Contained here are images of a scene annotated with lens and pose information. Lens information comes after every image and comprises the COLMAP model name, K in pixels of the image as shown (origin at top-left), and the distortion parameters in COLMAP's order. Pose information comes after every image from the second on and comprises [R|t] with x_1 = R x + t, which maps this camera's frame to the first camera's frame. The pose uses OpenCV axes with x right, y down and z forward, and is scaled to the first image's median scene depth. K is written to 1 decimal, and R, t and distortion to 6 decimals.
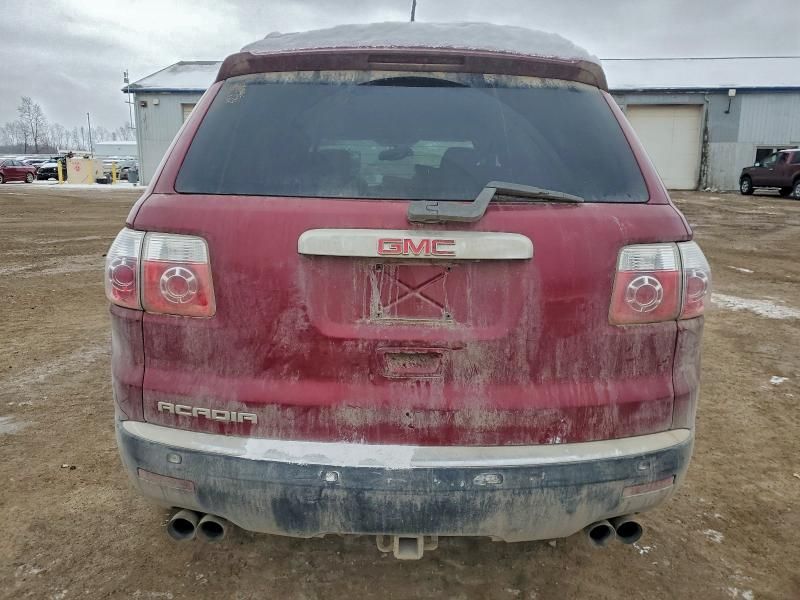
lens RADIAL K [[635.1, 0, 397.4], [0, 635.1, 298.5], [0, 0, 1]] dist [0.047066, -0.030407]
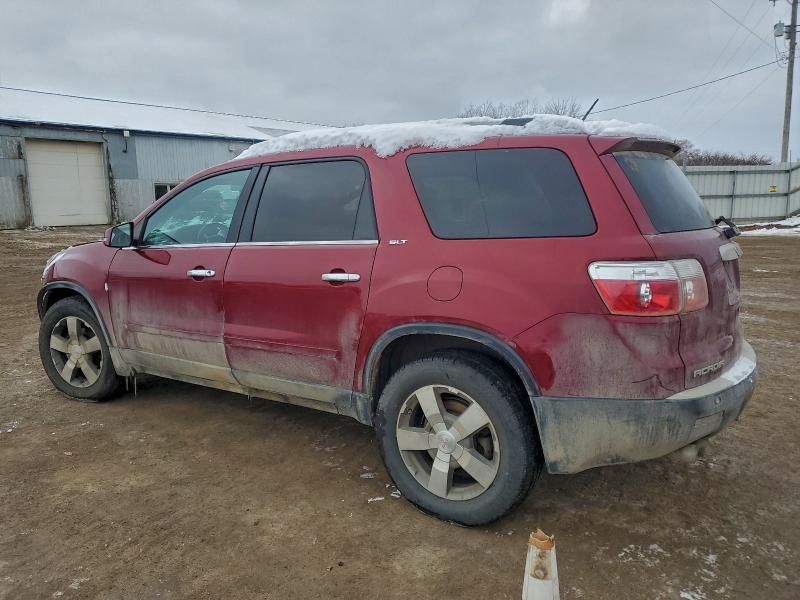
lens RADIAL K [[635.1, 0, 396.0], [0, 635.1, 302.1], [0, 0, 1]] dist [0.047066, -0.030407]
pose [[0.550039, -0.150648, 0.821439, -0.155713], [0.187385, 0.980779, 0.054396, -0.016519], [-0.813845, 0.124006, 0.567696, 0.055425]]
